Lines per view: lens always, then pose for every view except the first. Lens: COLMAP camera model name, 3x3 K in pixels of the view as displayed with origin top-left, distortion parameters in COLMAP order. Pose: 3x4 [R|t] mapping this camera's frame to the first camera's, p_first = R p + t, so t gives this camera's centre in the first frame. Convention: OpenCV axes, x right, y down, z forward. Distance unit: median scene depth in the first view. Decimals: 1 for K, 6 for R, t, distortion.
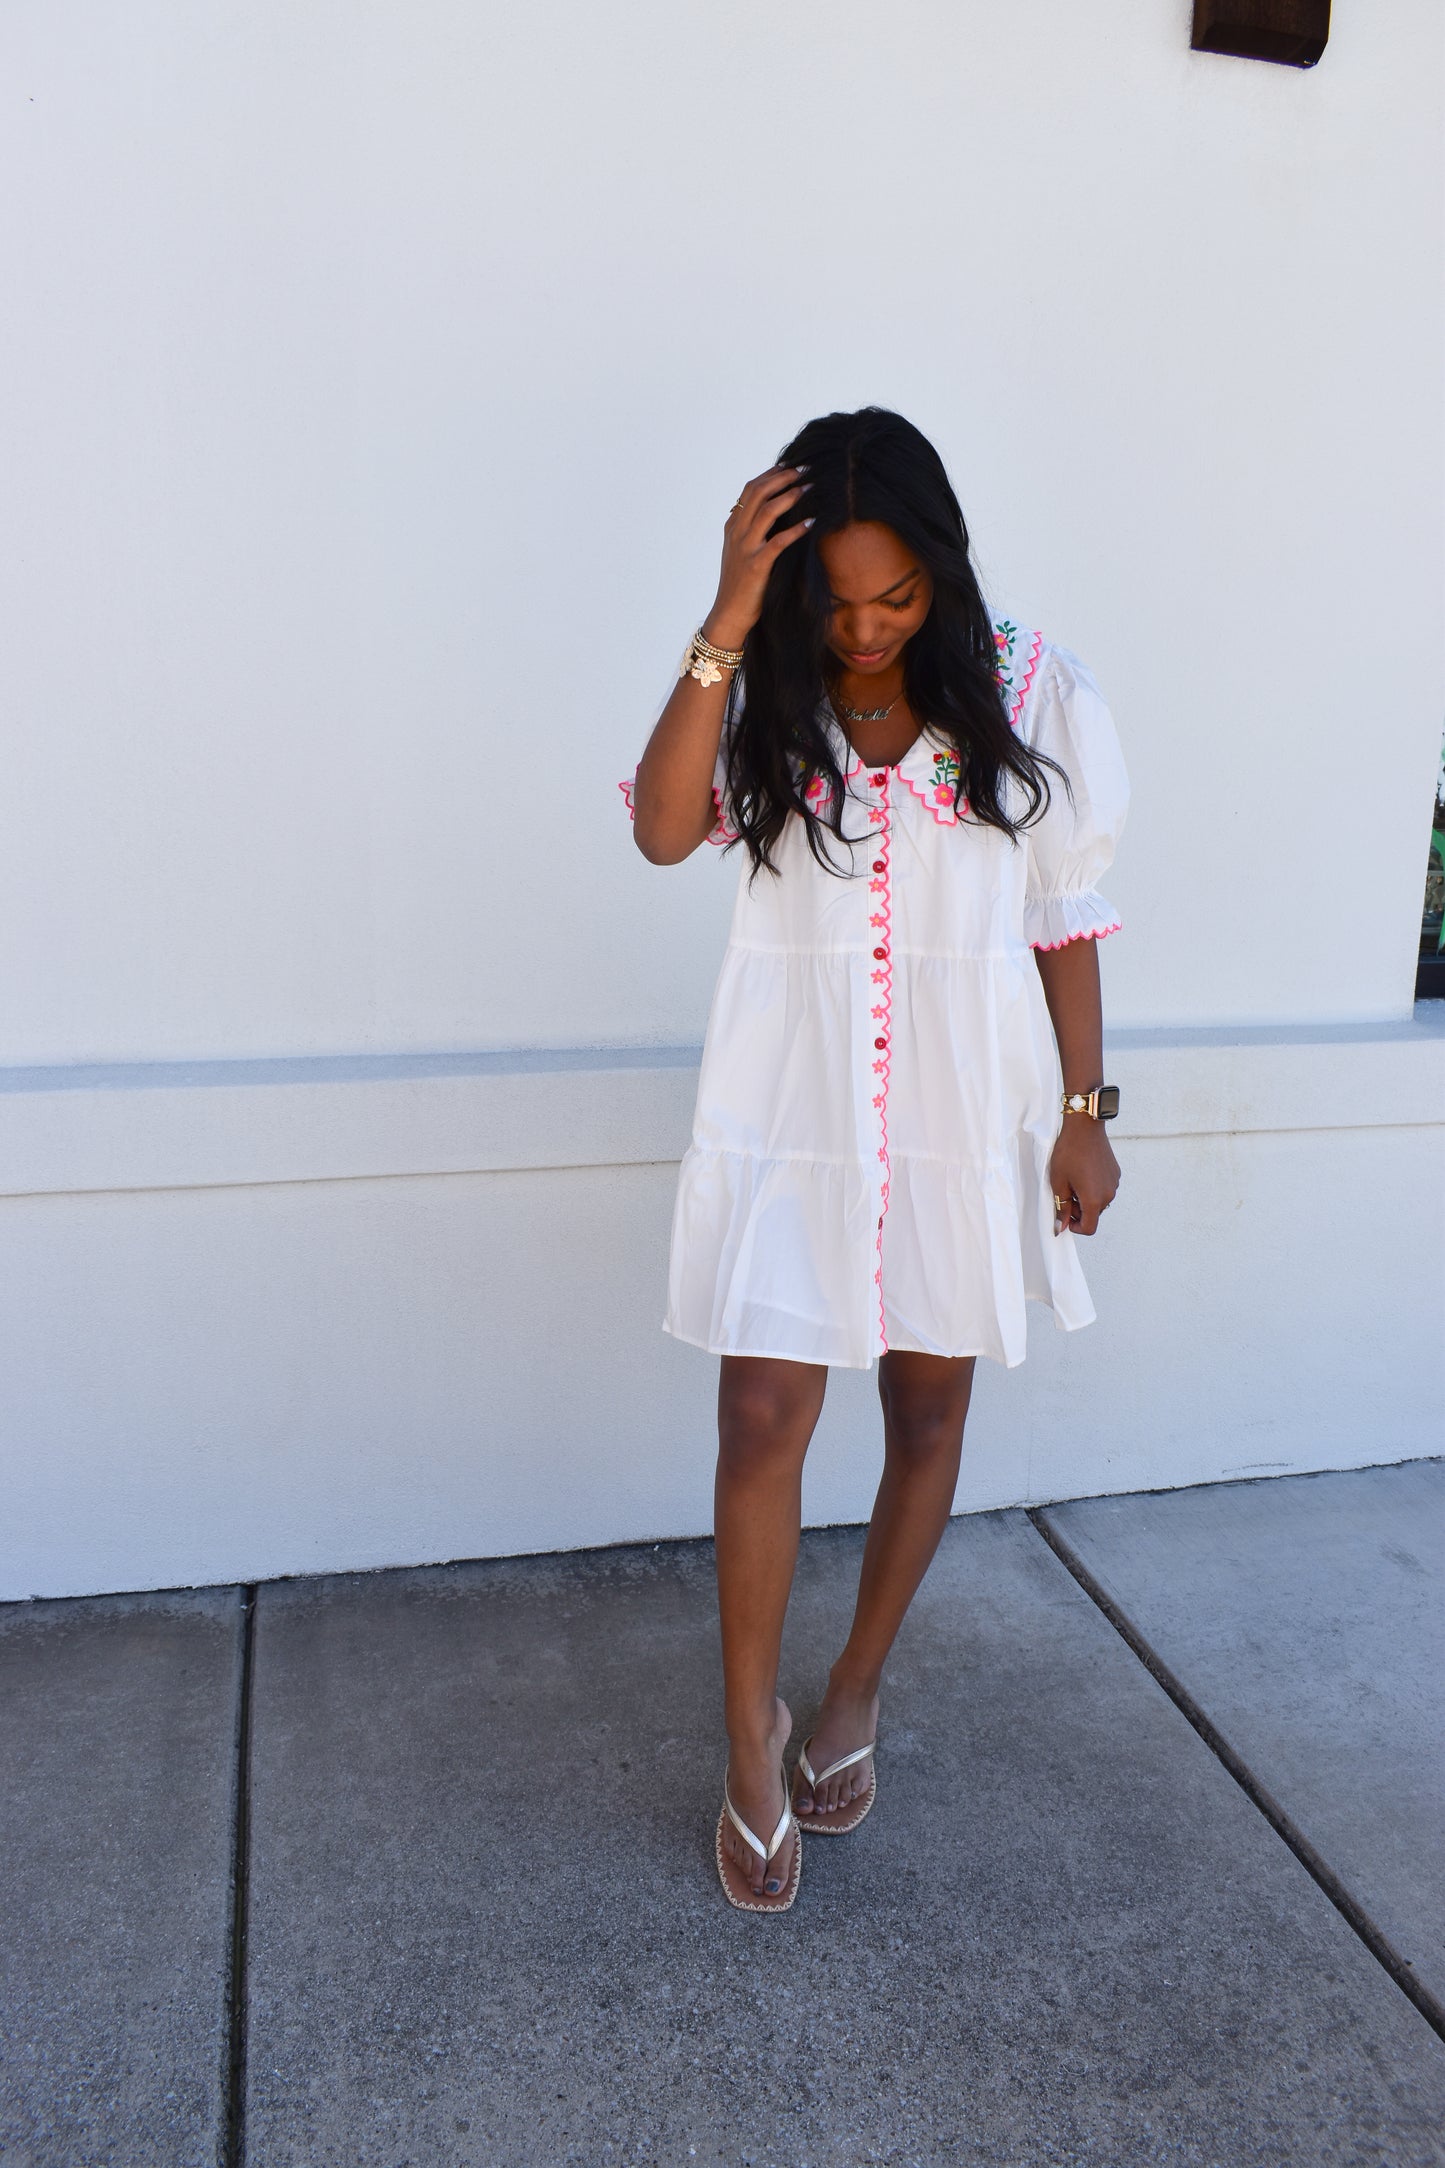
lens RADIAL K [[1714.7, 0, 729.7], [0, 1714.7, 1098.3], [0, 0, 1]] dist [-0.098239, 0.020006]
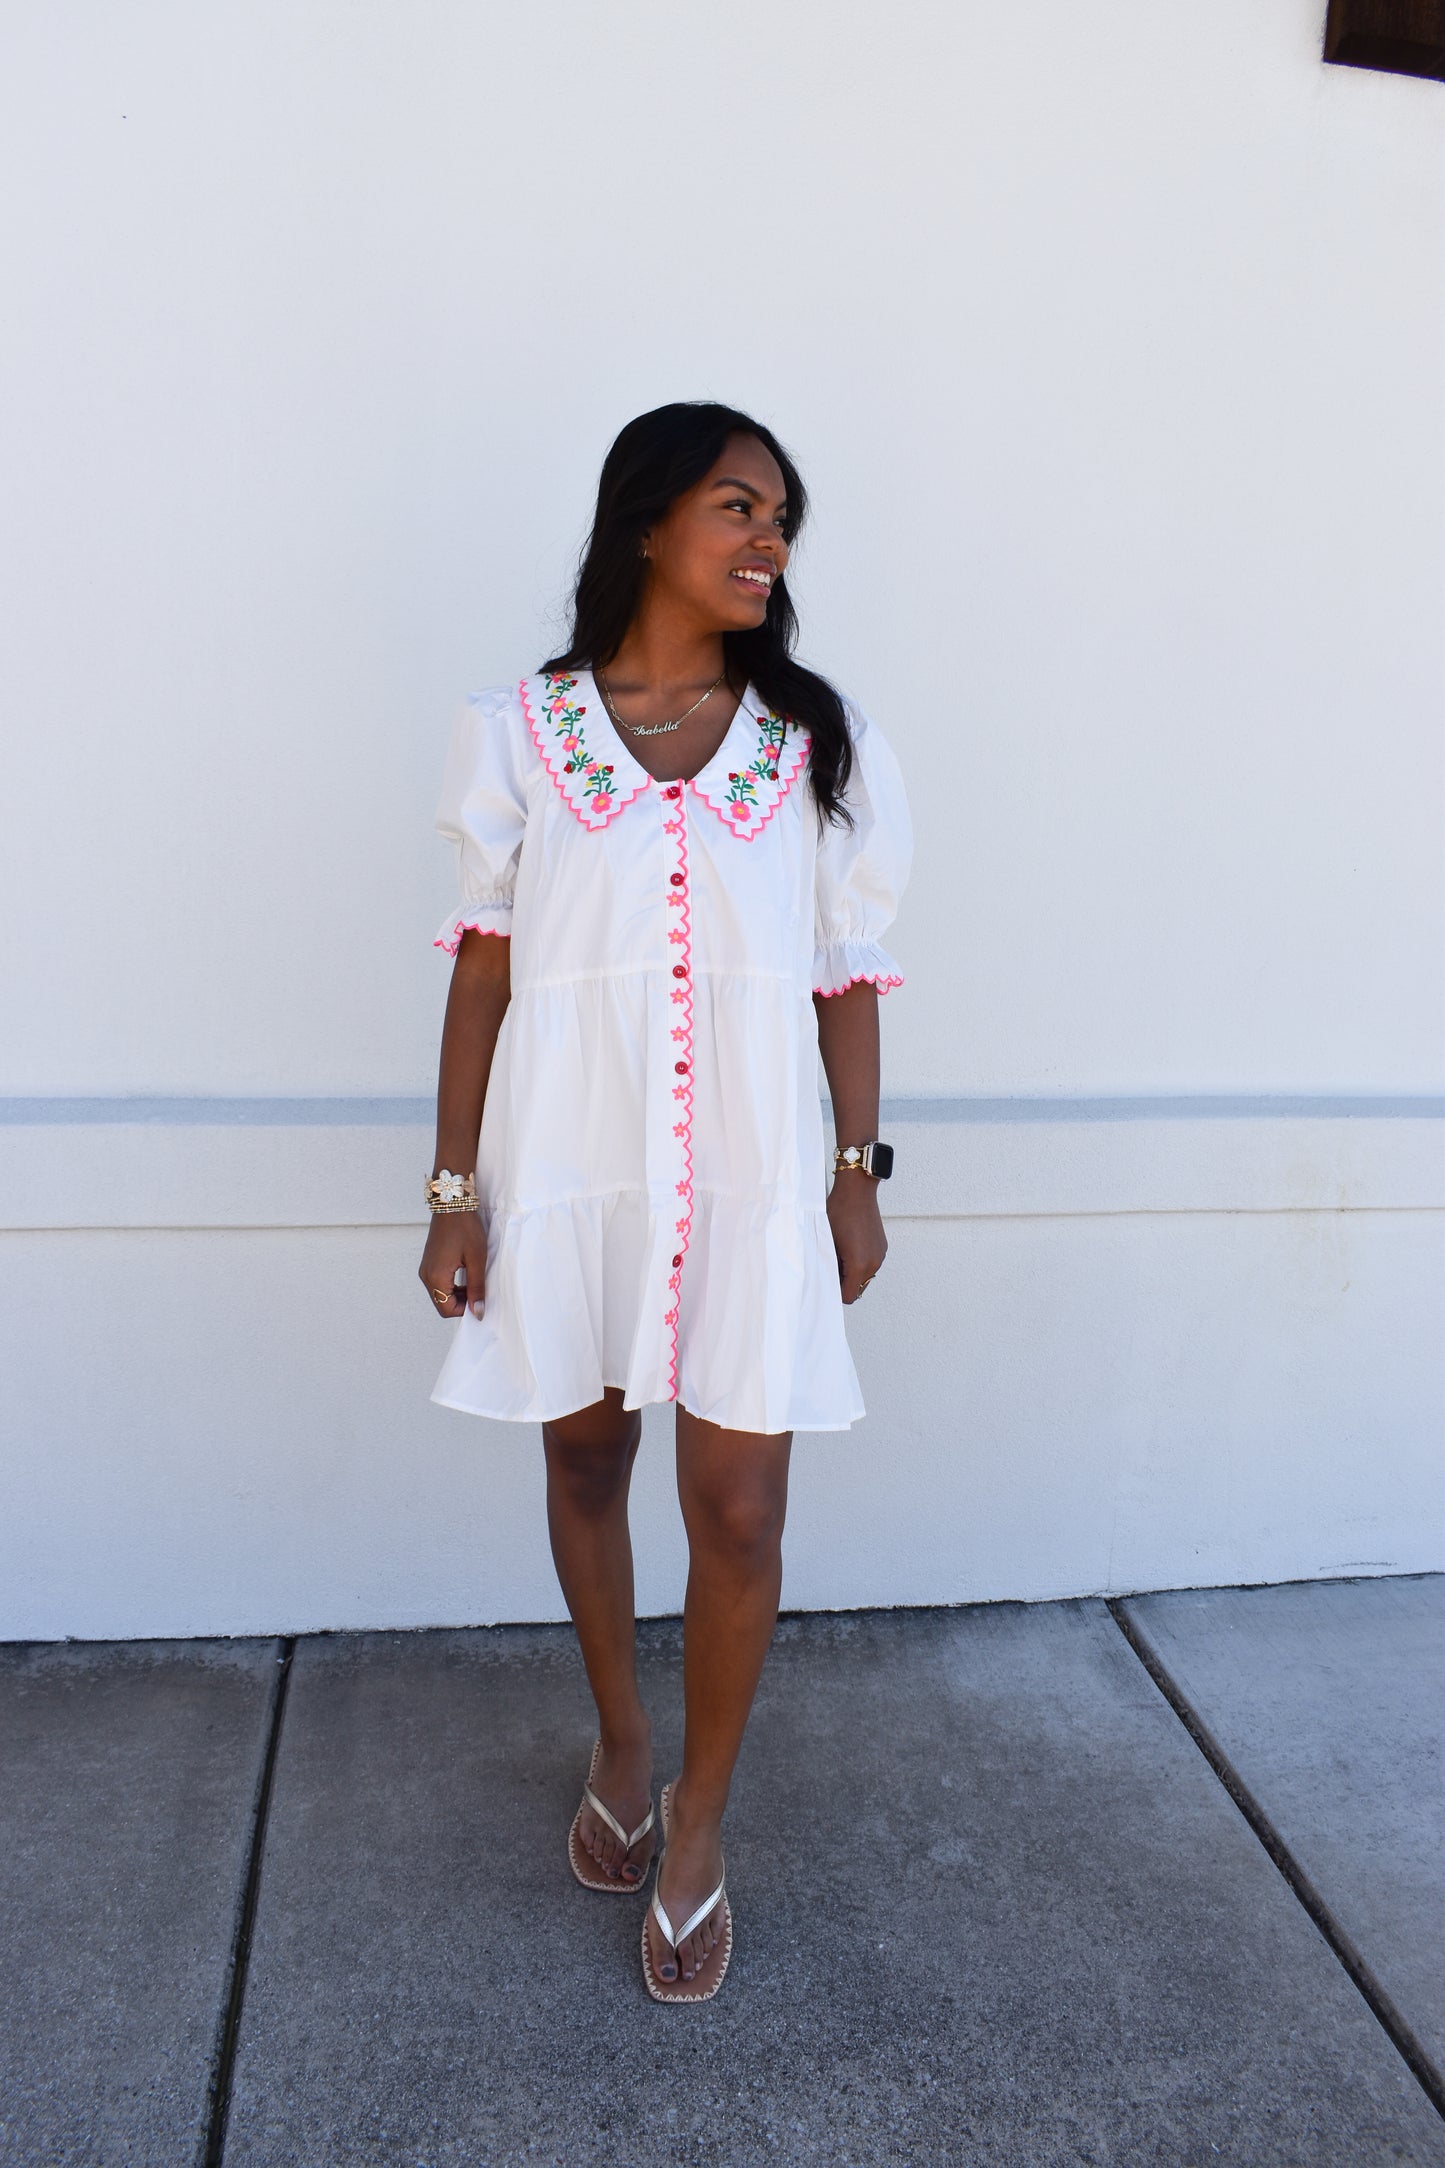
lens RADIAL K [[1714.7, 0, 736.1], [0, 1714.7, 1097.7], [0, 0, 1]] dist [-0.098239, 0.020006]
pose [[0.996607, 0.034727, -0.074620, 0.040835], [-0.036191, 0.999176, -0.018356, -0.016358], [0.073922, 0.020995, 0.997043, 0.056675]]
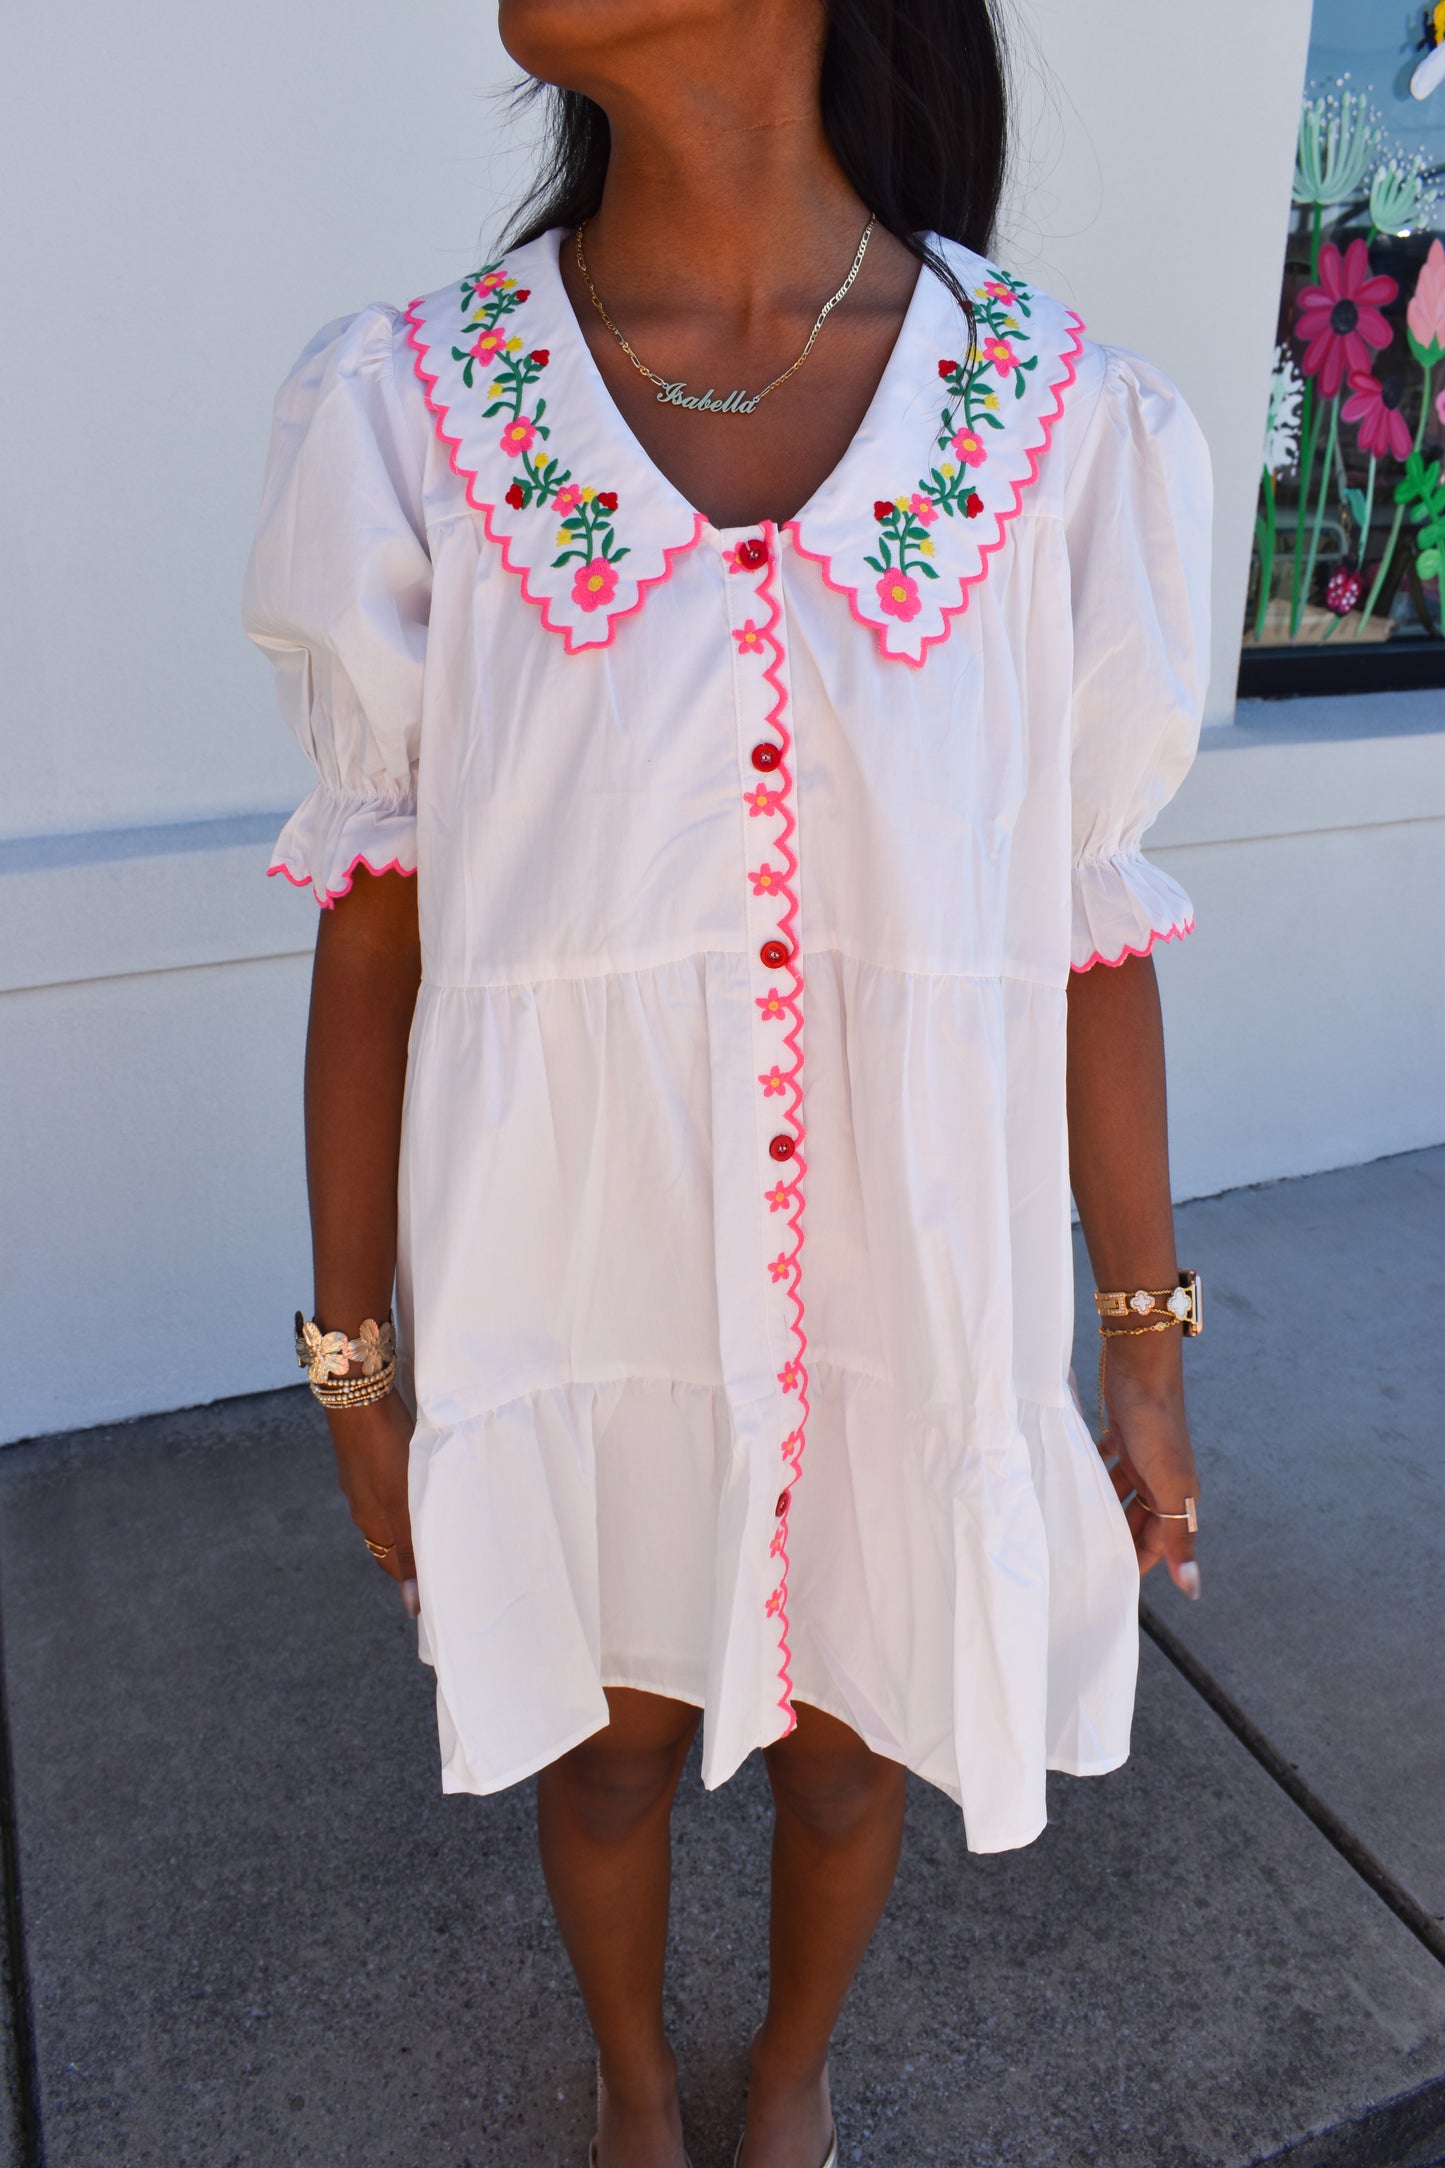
lens RADIAL K [[1714.7, 0, 722.2], [0, 1714.7, 1078.5], [0, 0, 1]] dist [-0.098239, 0.020006]
pose [[0.987702, -0.073378, 0.138058, -0.014838], [0.048857, 0.983660, 0.173280, -0.041902], [-0.148518, -0.164404, 0.975148, 0.157337]]
